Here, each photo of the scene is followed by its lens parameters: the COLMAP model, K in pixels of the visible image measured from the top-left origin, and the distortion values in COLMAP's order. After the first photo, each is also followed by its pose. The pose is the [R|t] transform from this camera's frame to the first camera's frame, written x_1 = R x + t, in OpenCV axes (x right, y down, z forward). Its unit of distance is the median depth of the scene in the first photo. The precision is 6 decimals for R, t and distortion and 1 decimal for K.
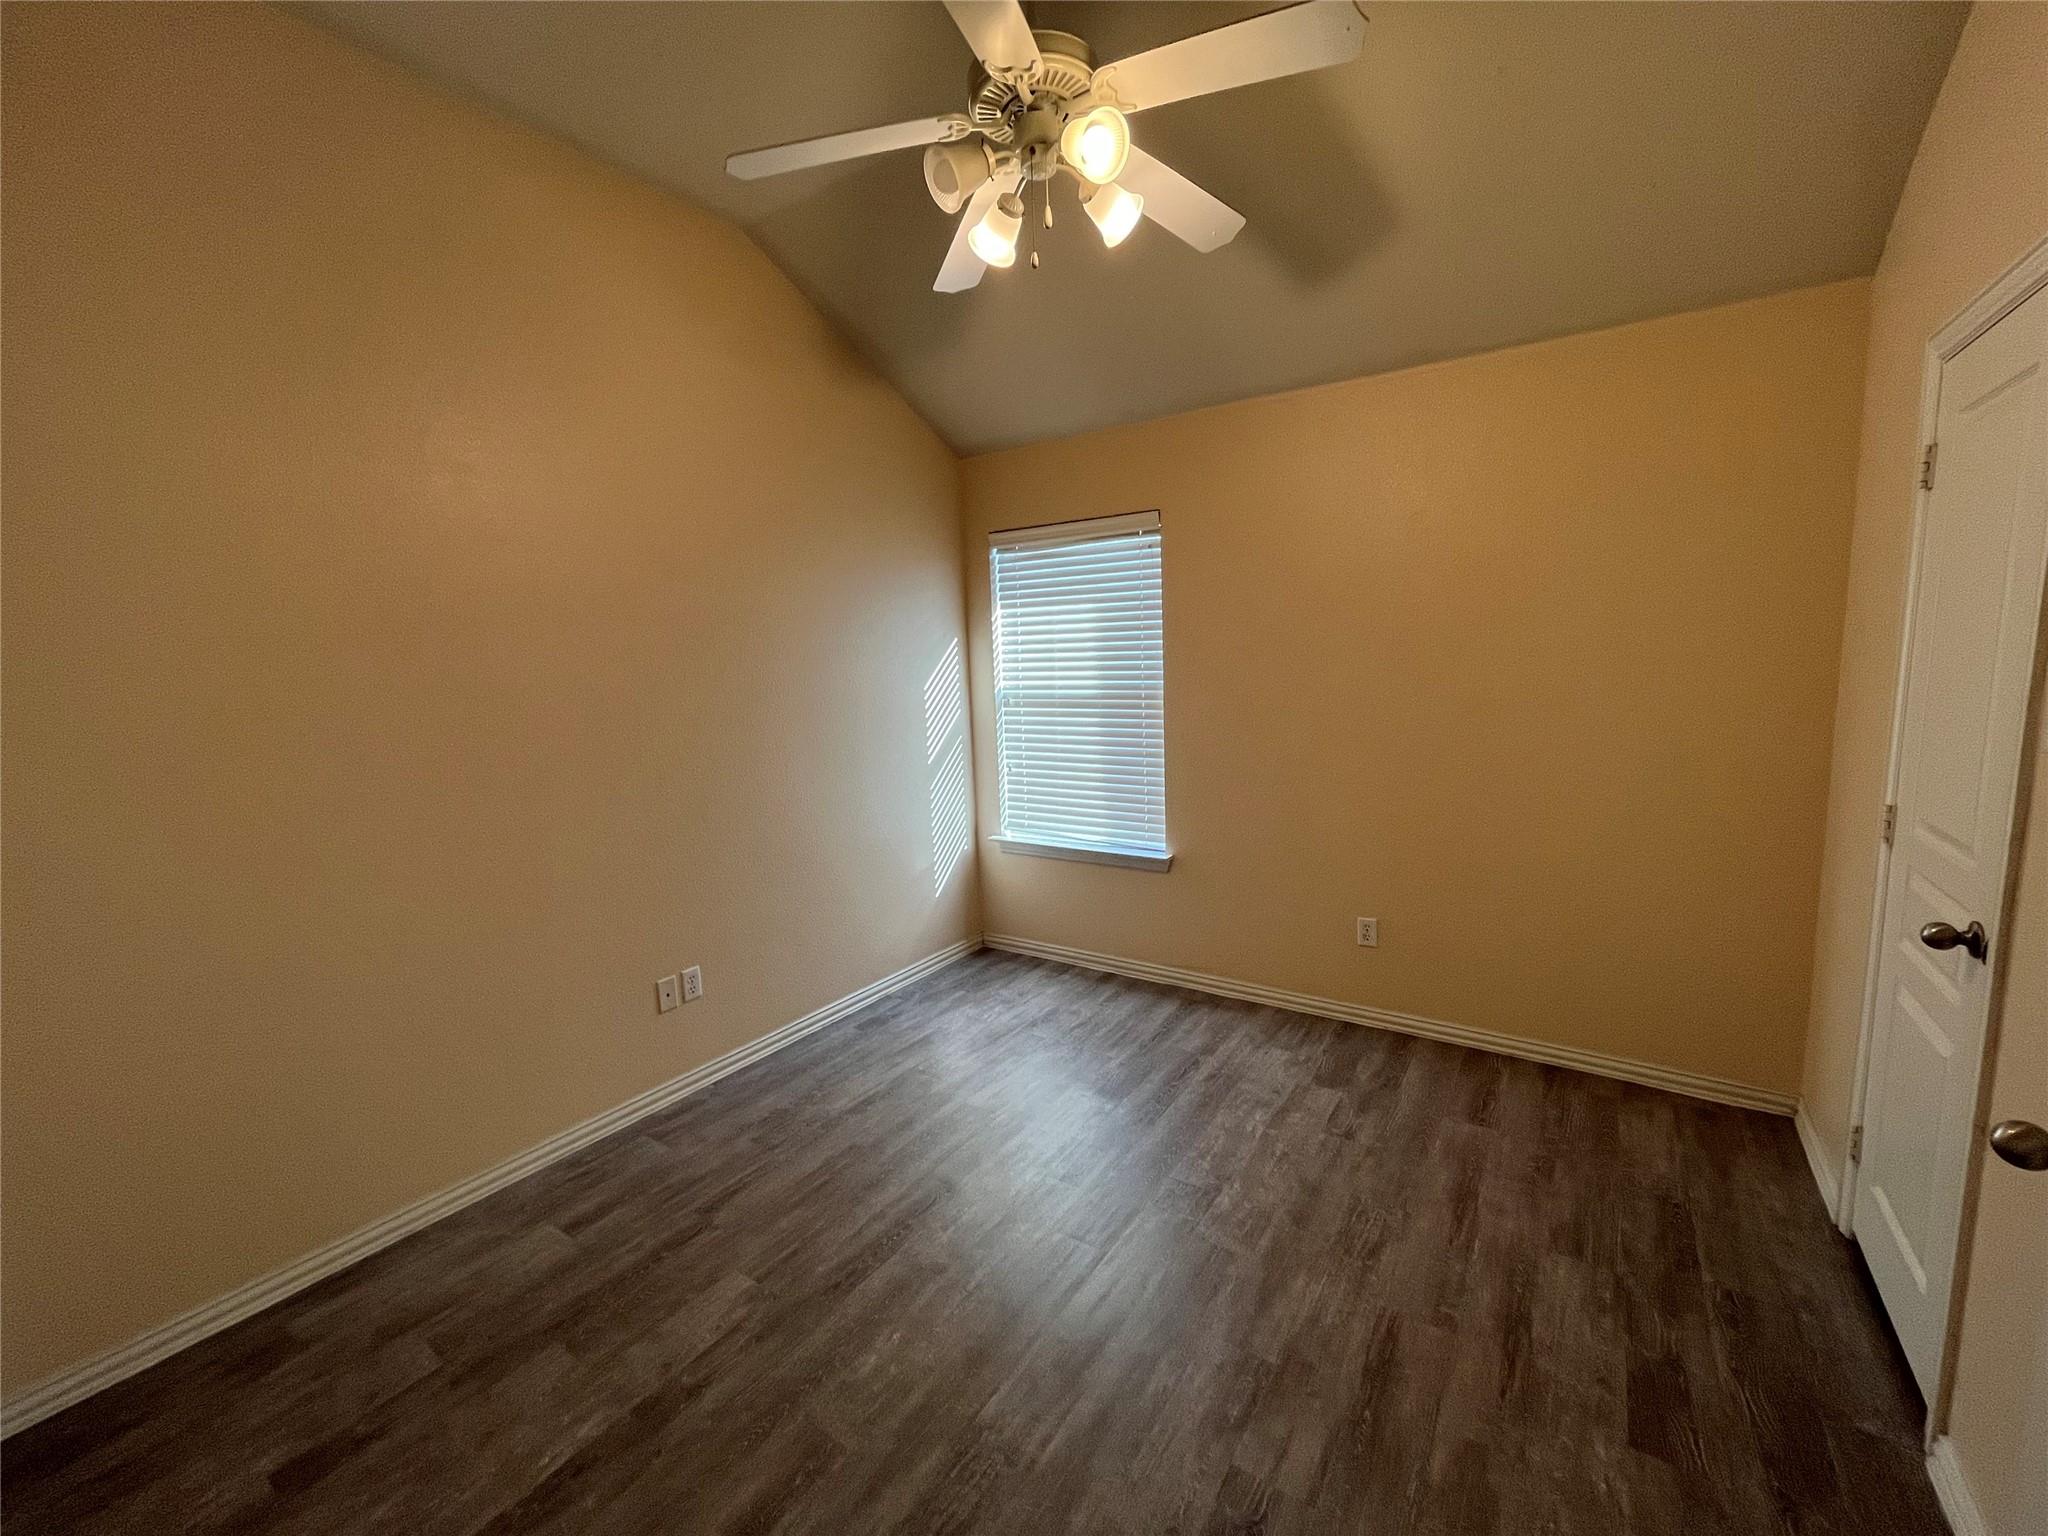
lens RADIAL K [[835.7, 0, 1021.9], [0, 835.7, 767.2], [0, 0, 1]] dist [-0.001053, -0.000252]
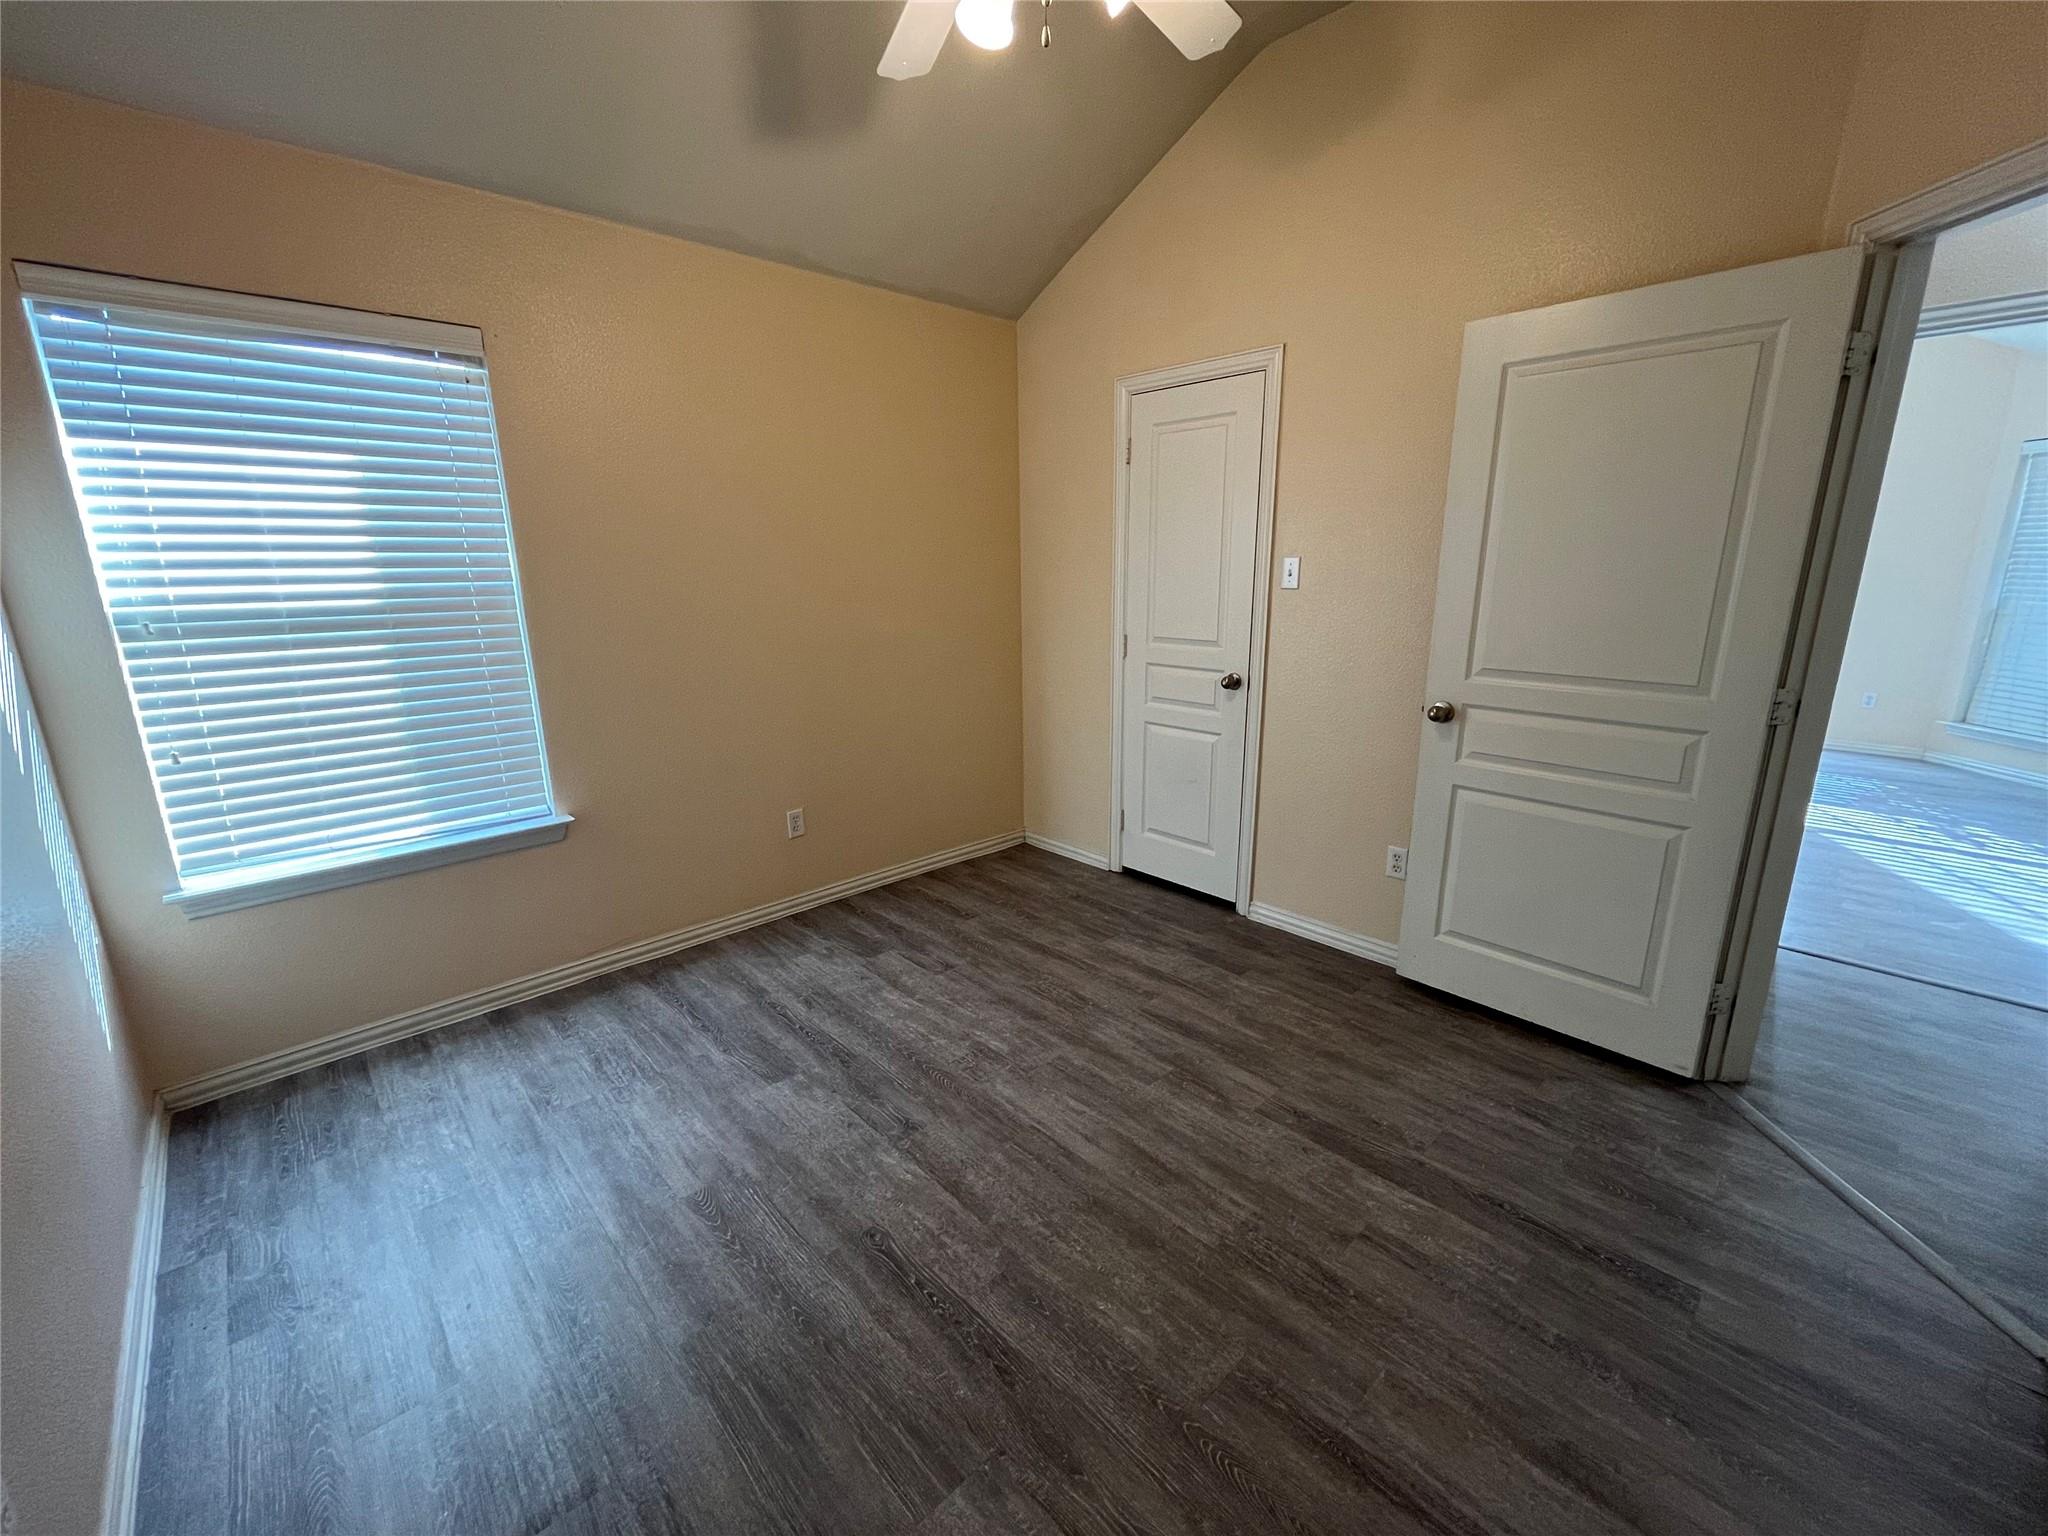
lens RADIAL K [[835.7, 0, 1021.9], [0, 835.7, 767.2], [0, 0, 1]] dist [-0.001053, -0.000252]
pose [[0.213516, -0.203153, 0.955584, -0.542334], [0.135903, 0.974806, 0.176873, -0.018692], [-0.967441, 0.092101, 0.235746, 0.504600]]
